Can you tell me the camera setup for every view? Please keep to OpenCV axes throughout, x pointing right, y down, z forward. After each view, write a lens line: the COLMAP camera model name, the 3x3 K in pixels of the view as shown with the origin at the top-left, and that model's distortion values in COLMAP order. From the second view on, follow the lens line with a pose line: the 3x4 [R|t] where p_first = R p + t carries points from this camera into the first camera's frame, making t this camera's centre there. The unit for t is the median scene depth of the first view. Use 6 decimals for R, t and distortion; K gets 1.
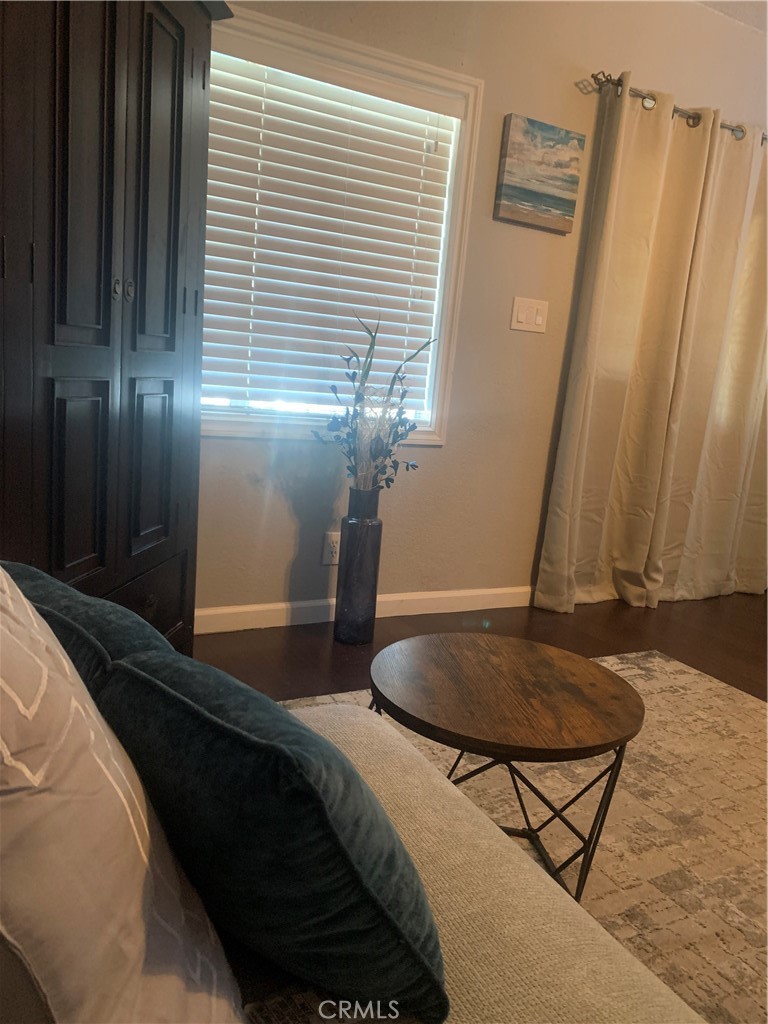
lens RADIAL K [[795.0, 0, 384.0], [0, 795.0, 512.0], [0, 0, 1]] dist [0.065397, -0.107269]
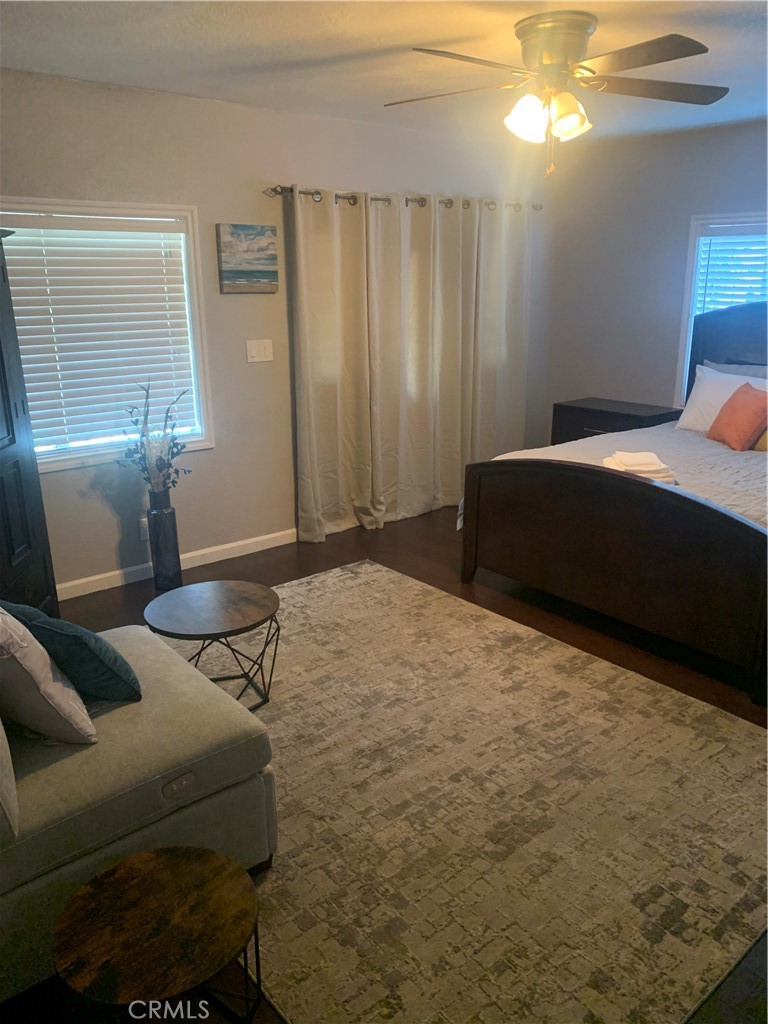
lens RADIAL K [[779.0, 0, 386.6], [0, 779.0, 507.6], [0, 0, 1]] dist [0.039987, -0.039456]
pose [[0.974269, -0.151960, 0.166460, 0.135850], [0.134814, 0.984755, 0.109923, -0.093706], [-0.180626, -0.084654, 0.979902, -0.513489]]
